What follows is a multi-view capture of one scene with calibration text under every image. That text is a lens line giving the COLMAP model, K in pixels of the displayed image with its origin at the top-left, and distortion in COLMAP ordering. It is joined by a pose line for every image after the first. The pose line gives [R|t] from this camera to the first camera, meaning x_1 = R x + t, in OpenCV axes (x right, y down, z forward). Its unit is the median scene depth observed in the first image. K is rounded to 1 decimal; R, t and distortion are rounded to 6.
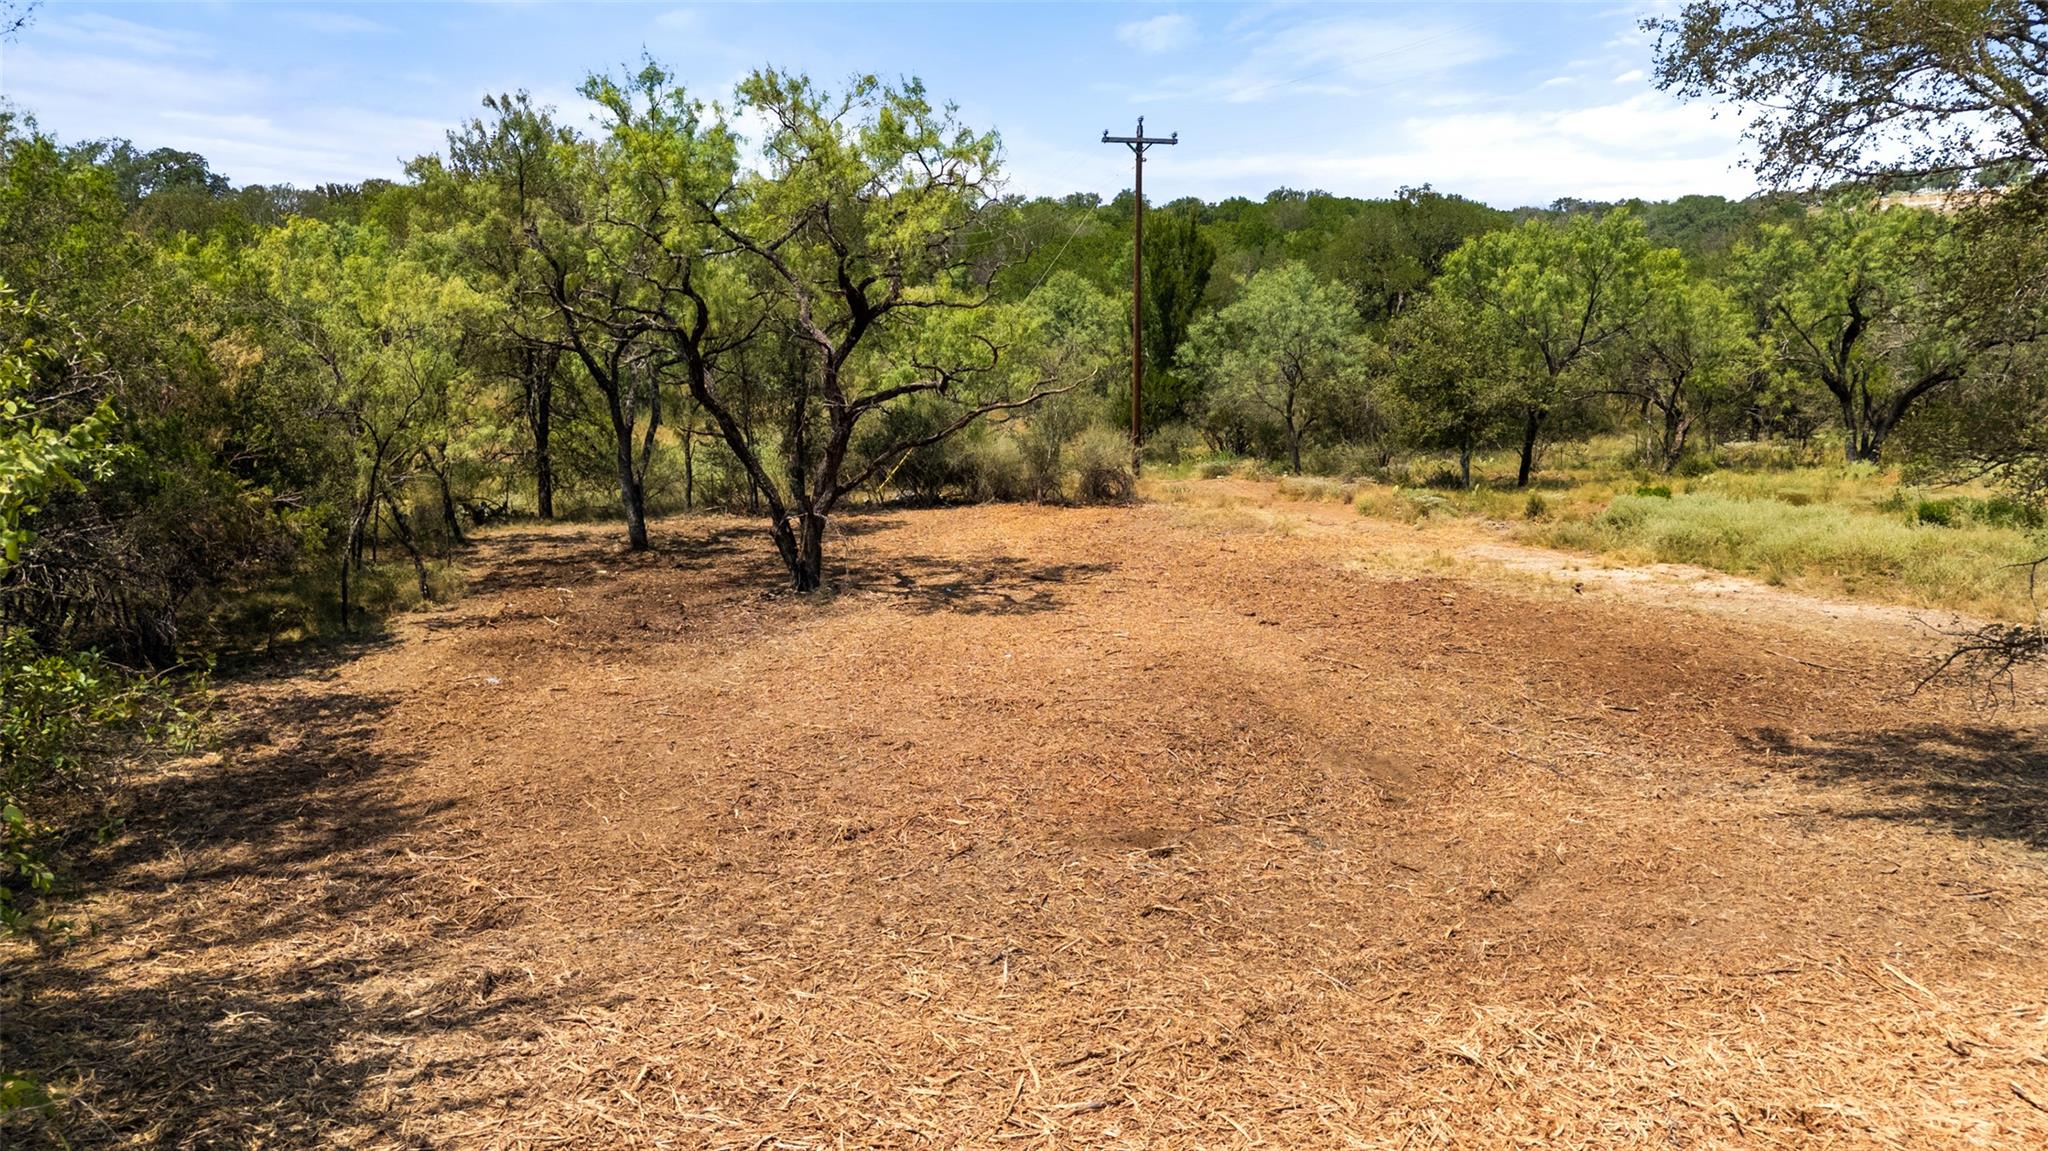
lens RADIAL K [[1504.5, 0, 1017.5], [0, 1504.5, 573.9], [0, 0, 1]] dist [0.053030, -0.028124]
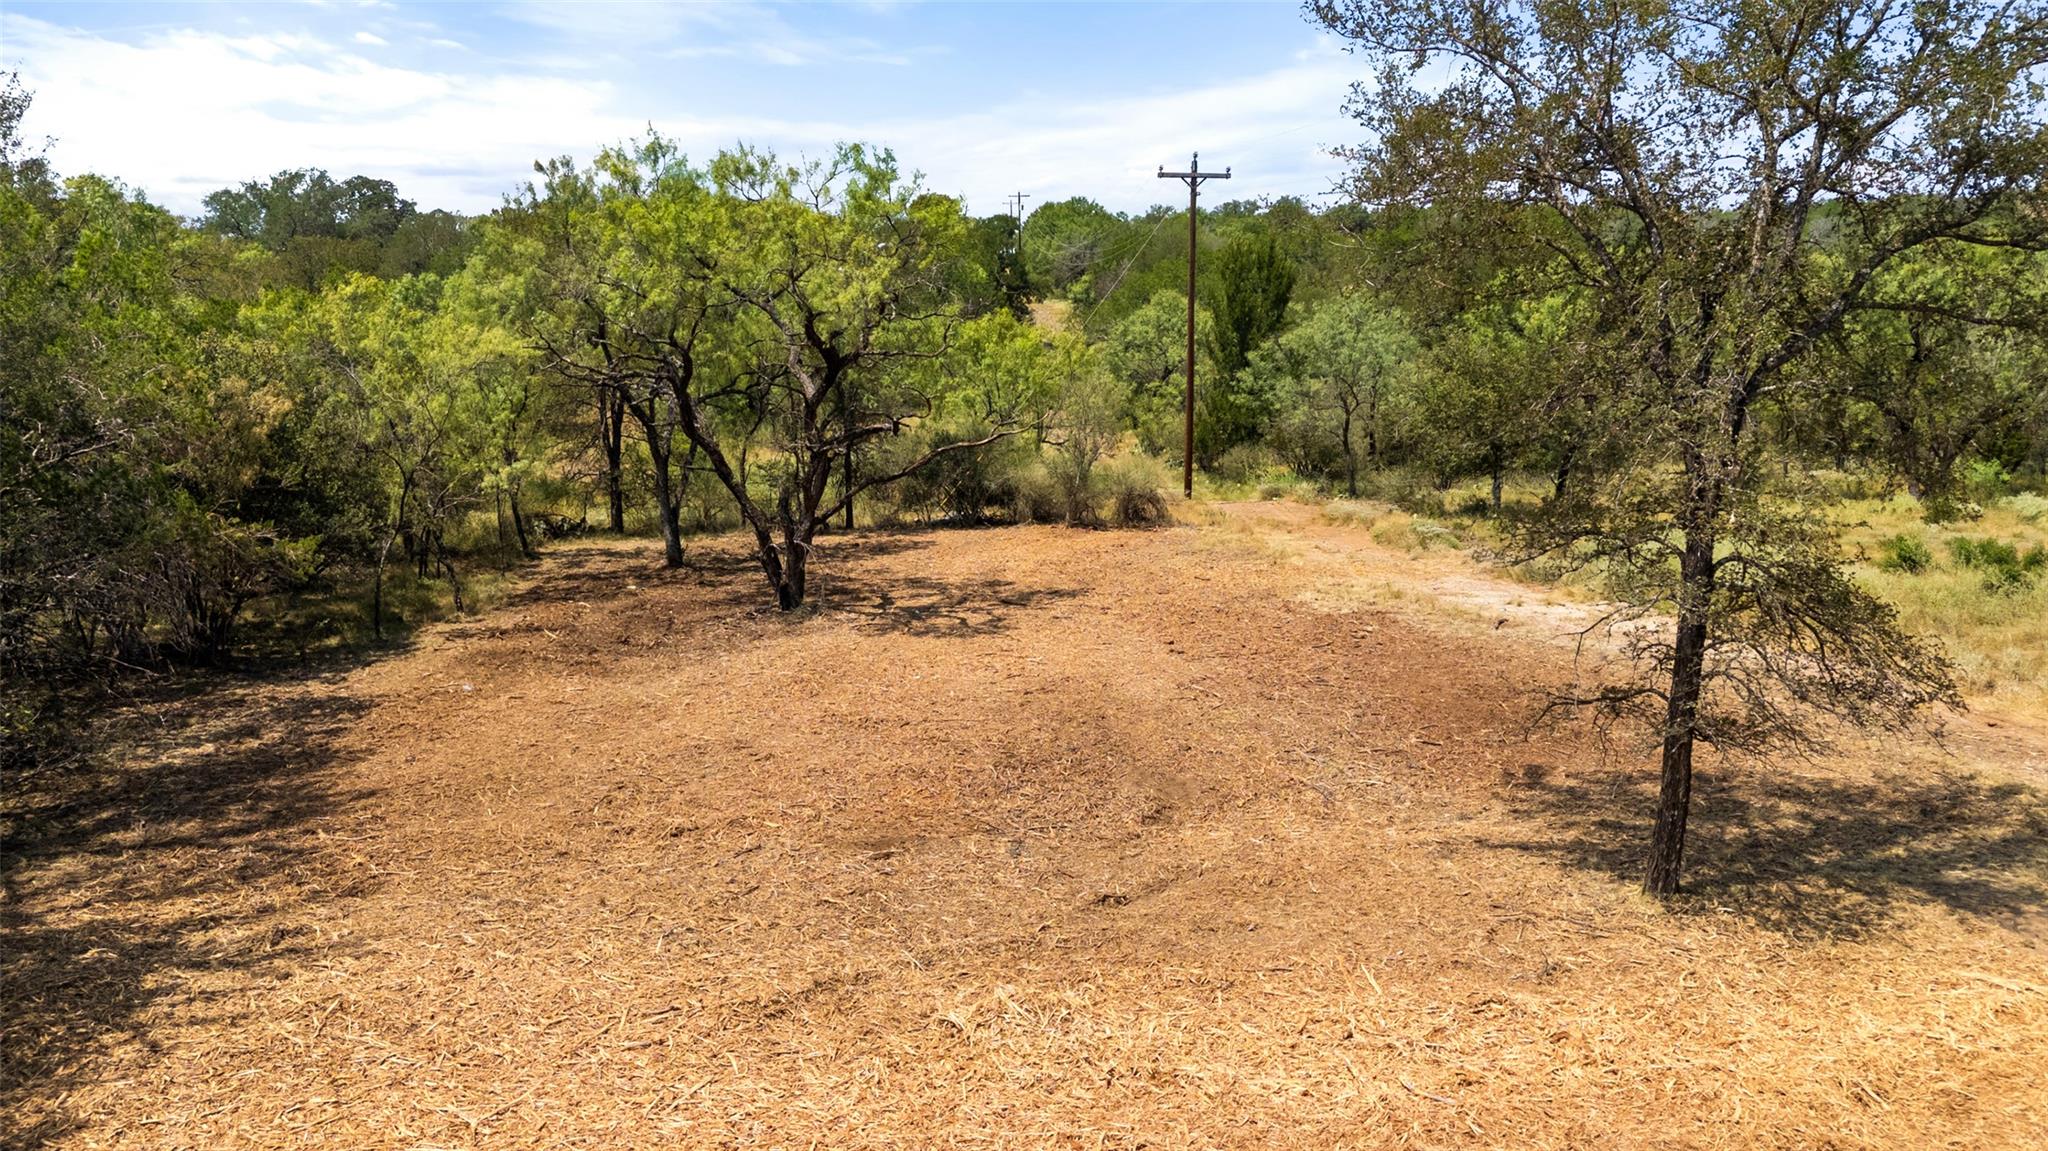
lens RADIAL K [[1504.5, 0, 1020.6], [0, 1504.5, 575.8], [0, 0, 1]] dist [0.053030, -0.028124]
pose [[0.993239, 0.018969, -0.114524, 0.150922], [-0.019025, 0.999819, 0.000599, -0.017539], [0.114515, 0.001584, 0.993420, -0.077130]]
